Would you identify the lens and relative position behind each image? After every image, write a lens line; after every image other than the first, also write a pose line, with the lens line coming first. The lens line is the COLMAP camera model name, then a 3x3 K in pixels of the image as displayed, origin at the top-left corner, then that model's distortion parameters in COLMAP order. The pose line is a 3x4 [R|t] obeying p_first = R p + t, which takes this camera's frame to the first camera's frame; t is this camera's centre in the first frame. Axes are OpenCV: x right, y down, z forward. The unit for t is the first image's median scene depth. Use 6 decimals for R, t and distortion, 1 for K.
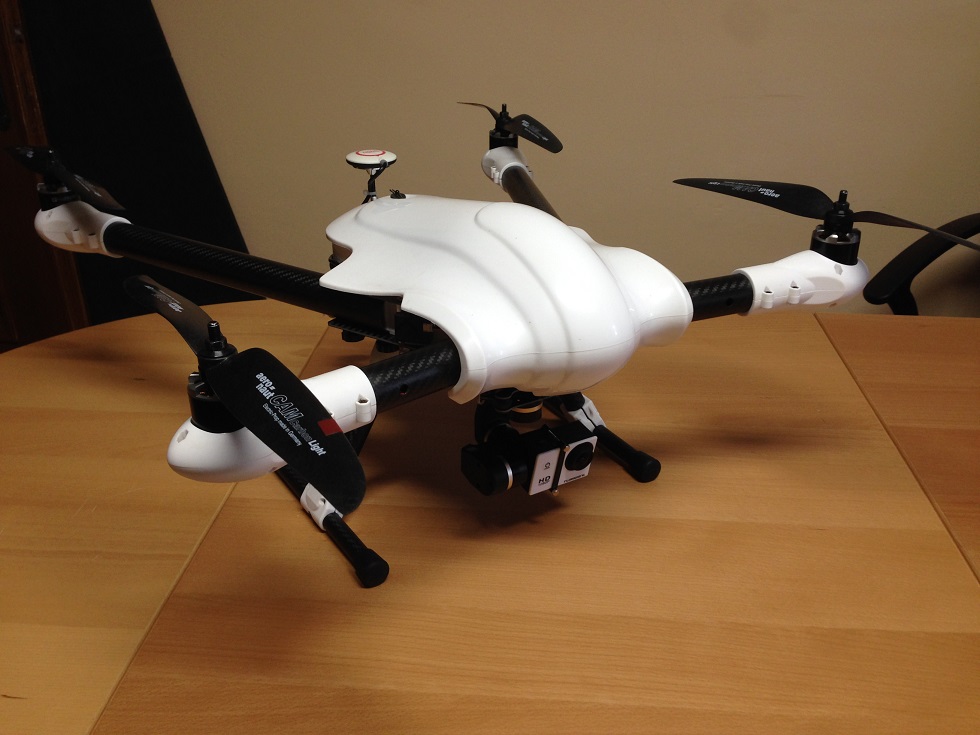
lens RADIAL K [[908.0, 0, 490.0], [0, 908.0, 367.5], [0, 0, 1]] dist [0.131866, -0.256753]
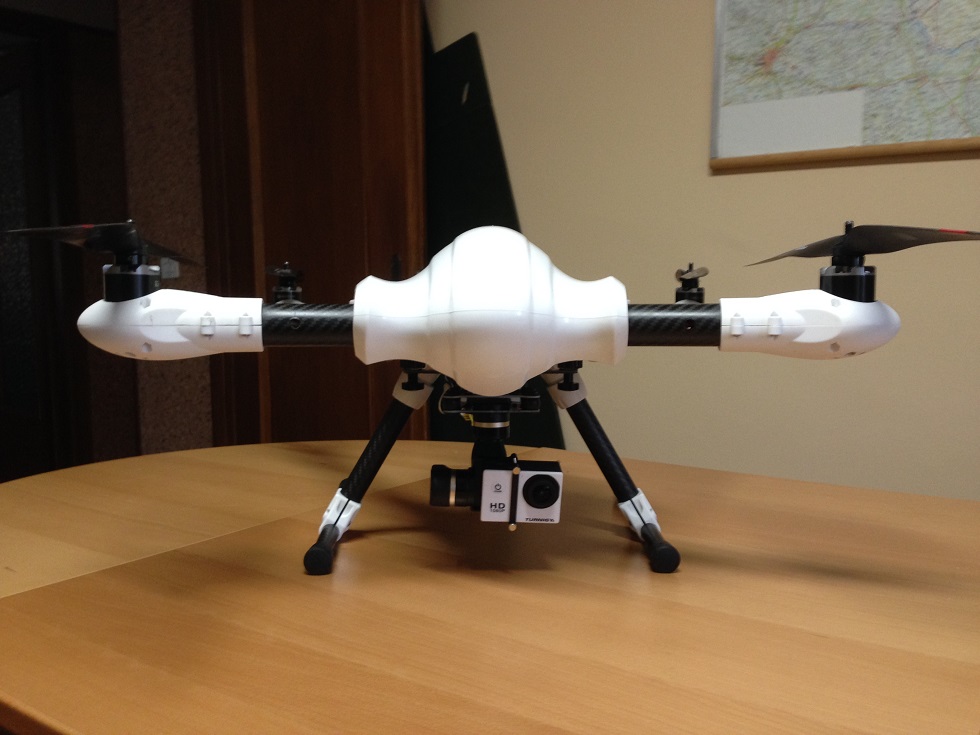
lens RADIAL K [[908.0, 0, 490.0], [0, 908.0, 367.5], [0, 0, 1]] dist [0.131866, -0.256753]
pose [[0.852955, 0.039535, -0.520485, 0.544398], [-0.229570, 0.923927, -0.306033, 0.283020], [0.468791, 0.380520, 0.797145, 0.181637]]
